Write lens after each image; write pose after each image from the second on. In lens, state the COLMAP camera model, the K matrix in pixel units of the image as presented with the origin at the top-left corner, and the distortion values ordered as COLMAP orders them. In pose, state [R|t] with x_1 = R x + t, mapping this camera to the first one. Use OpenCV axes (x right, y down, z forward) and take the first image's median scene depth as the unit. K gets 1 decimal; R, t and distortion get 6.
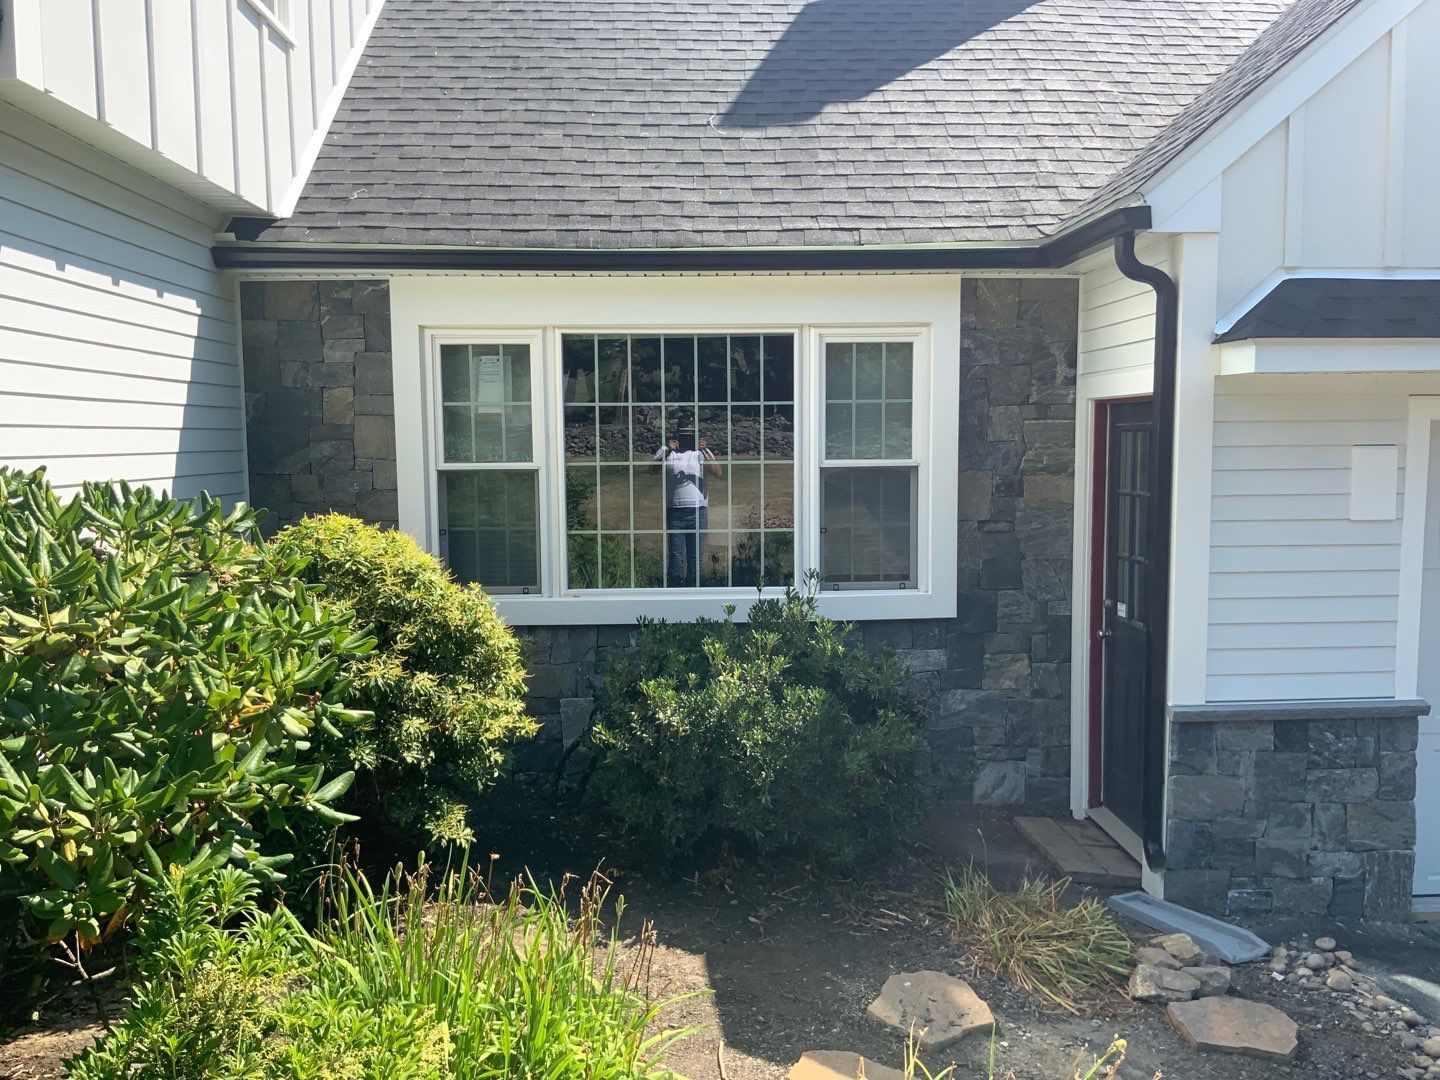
lens RADIAL K [[1192.2, 0, 713.2], [0, 1192.2, 538.8], [0, 0, 1]] dist [0.076000, -0.144085]
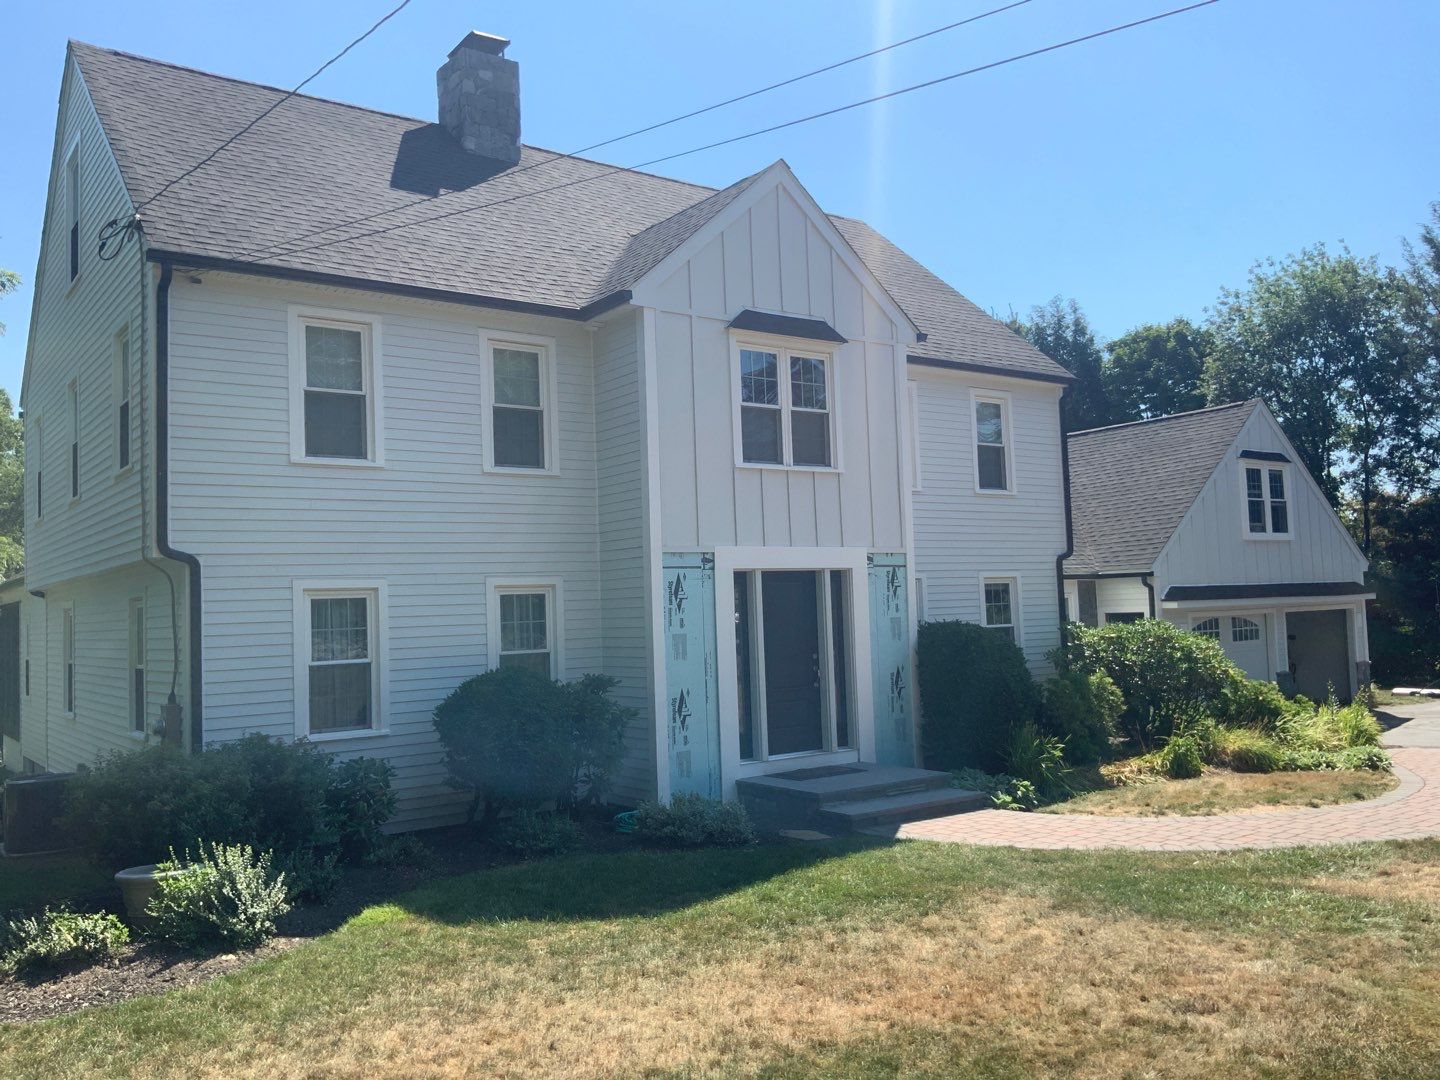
lens RADIAL K [[1181.2, 0, 693.2], [0, 1181.2, 546.7], [0, 0, 1]] dist [0.104338, -0.247084]
pose [[0.836547, 0.013414, 0.547731, -2.803480], [0.072253, 0.988269, -0.134554, 0.086425], [-0.543110, 0.152136, 0.825764, -1.400325]]
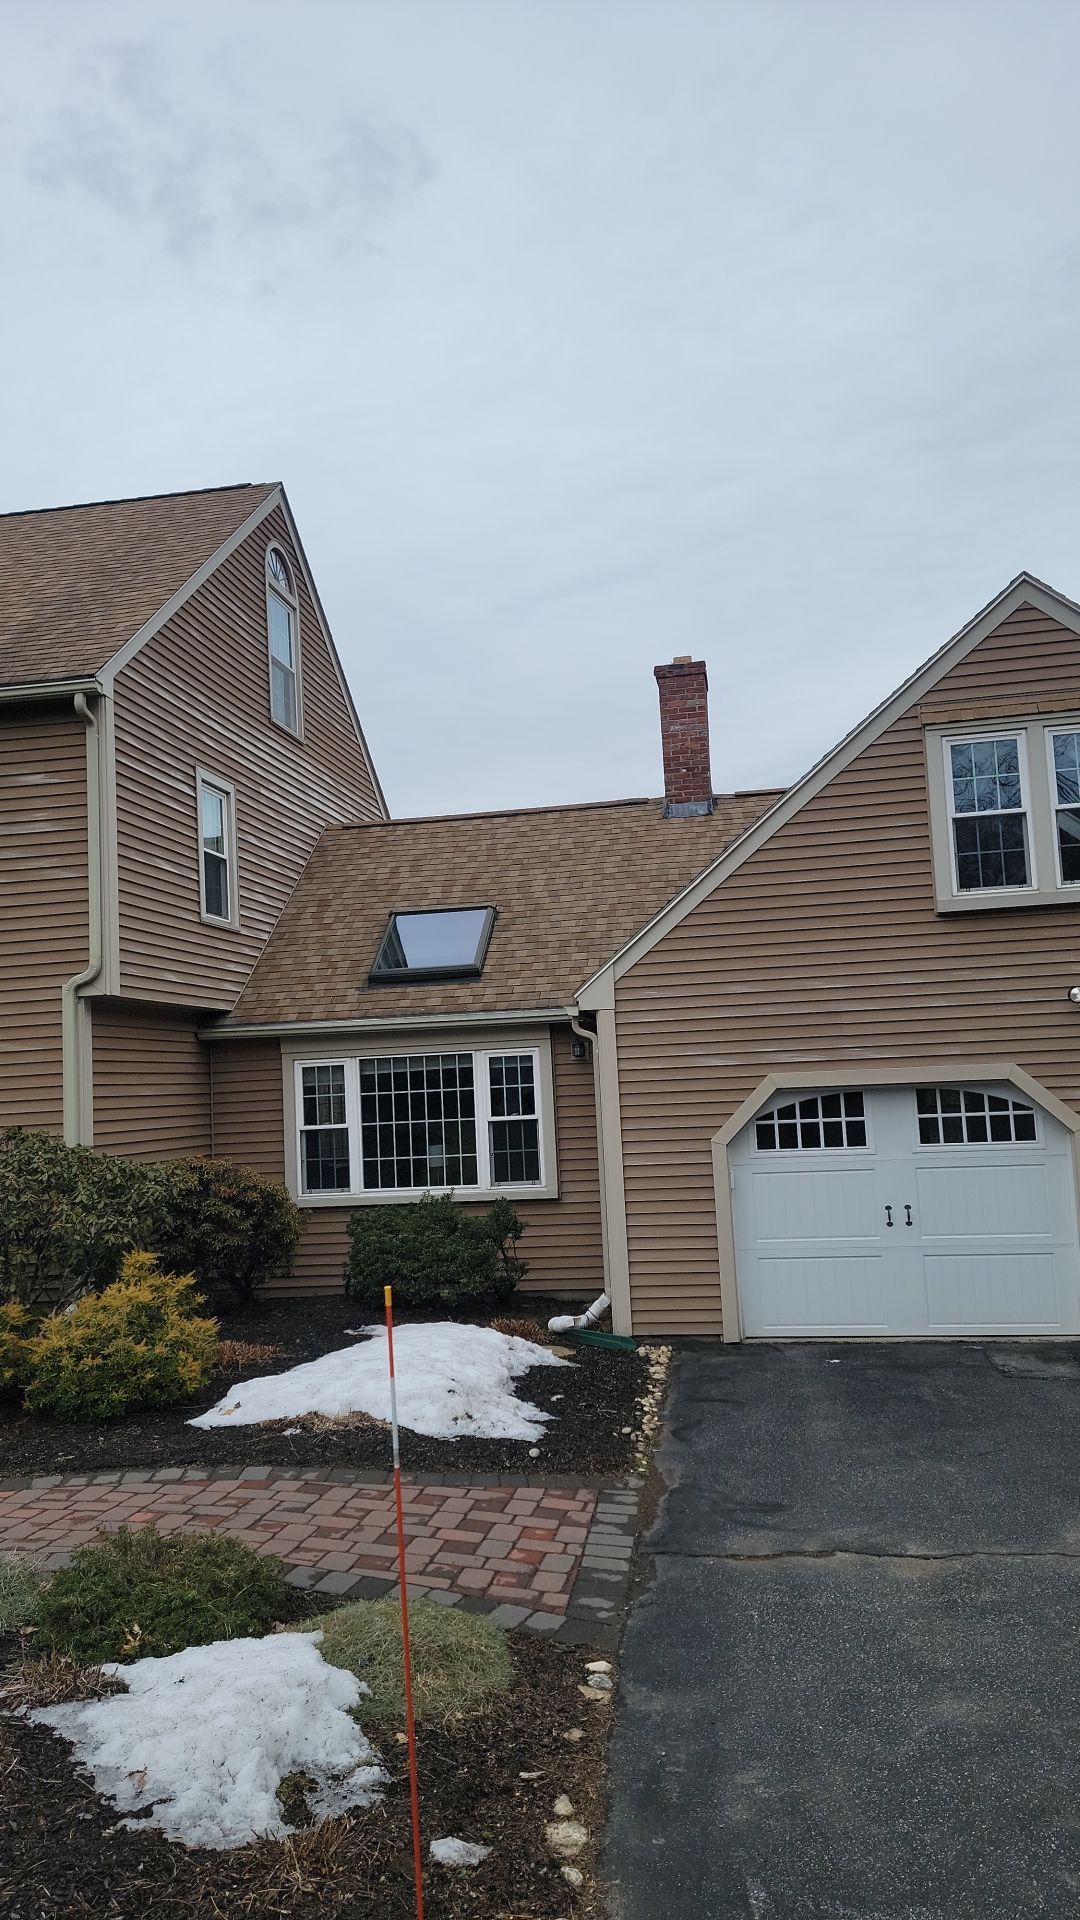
lens RADIAL K [[1319.6, 0, 568.7], [0, 1319.6, 967.6], [0, 0, 1]] dist [0.114692, -0.104552]
pose [[0.976370, -0.055143, -0.208953, 0.690740], [0.018819, 0.984919, -0.171989, 0.066003], [0.215286, 0.163992, 0.962683, -1.095623]]
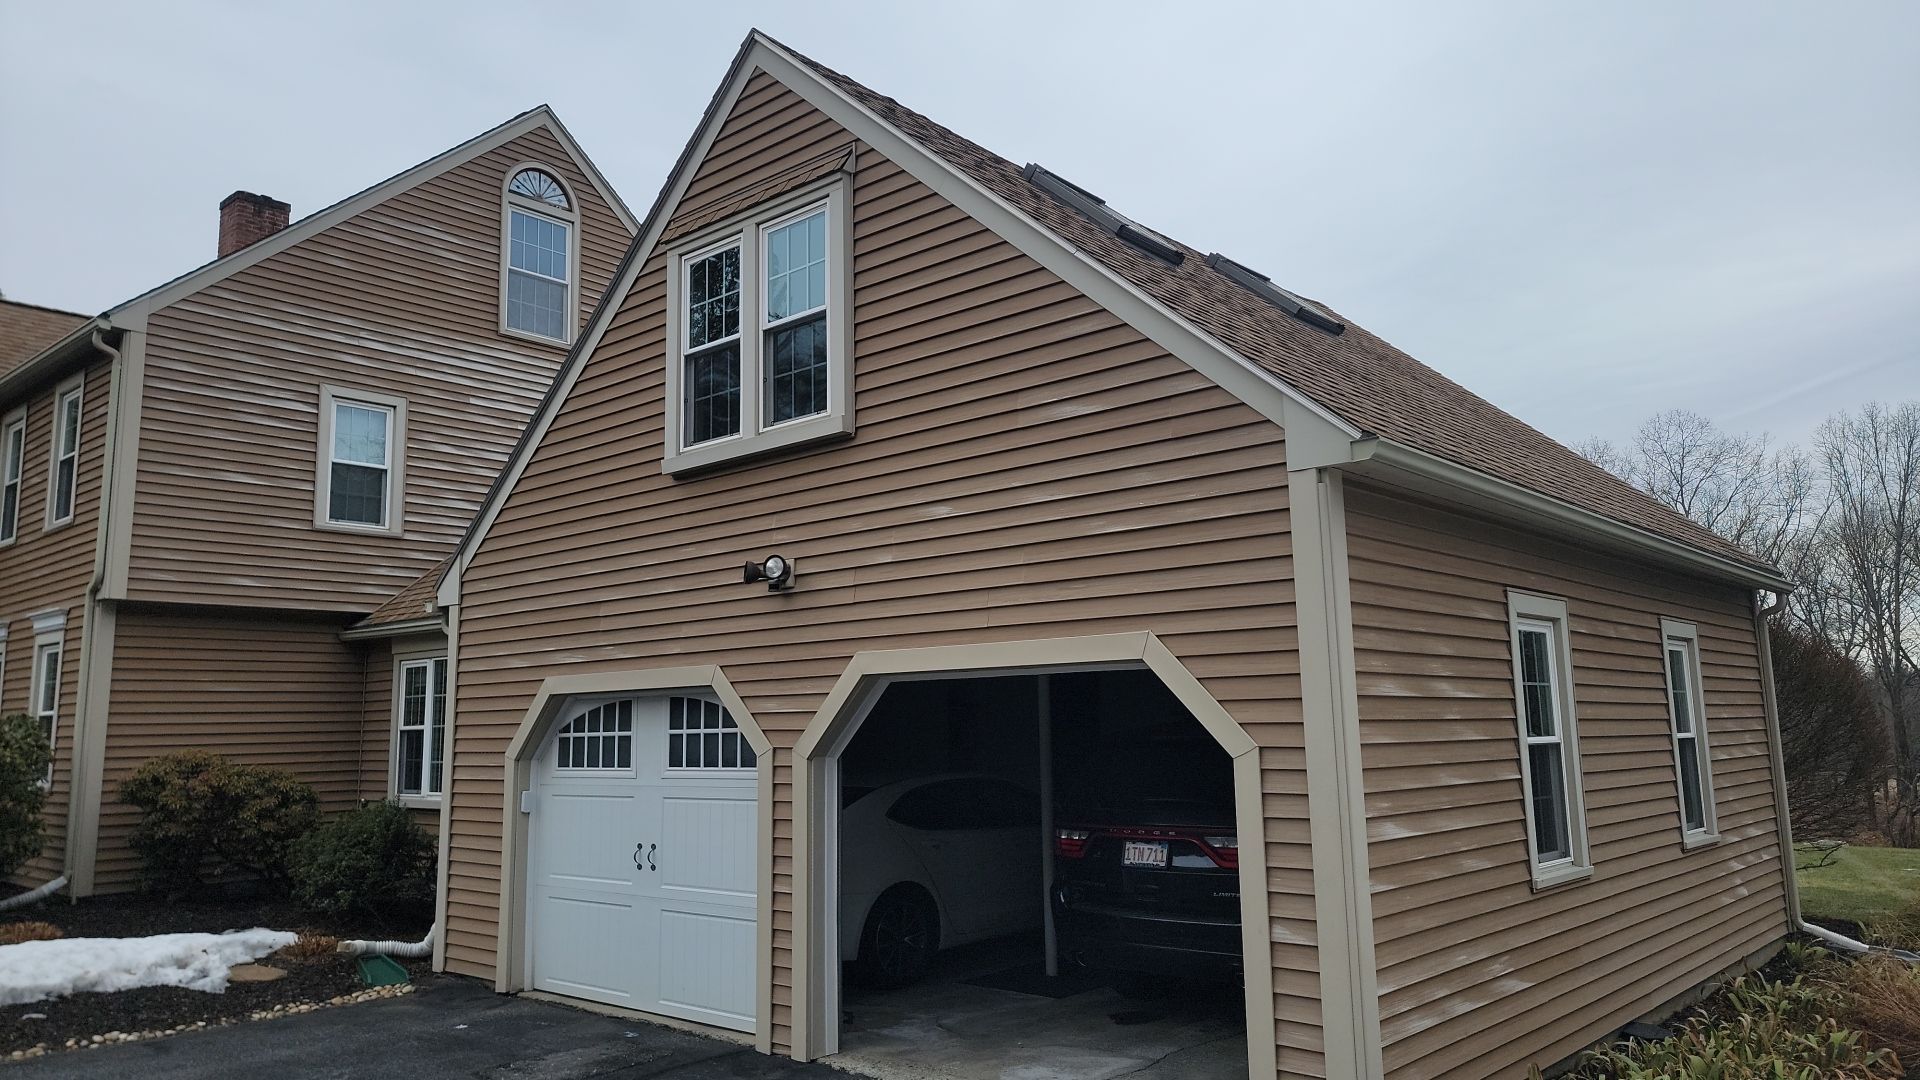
lens RADIAL K [[1326.0, 0, 956.1], [0, 1326.0, 533.8], [0, 0, 1]] dist [0.091432, -0.079874]
pose [[0.712854, -0.102080, -0.693843, 2.076369], [-0.051964, 0.978942, -0.197413, 0.019015], [0.699384, 0.176781, 0.692539, 0.017951]]
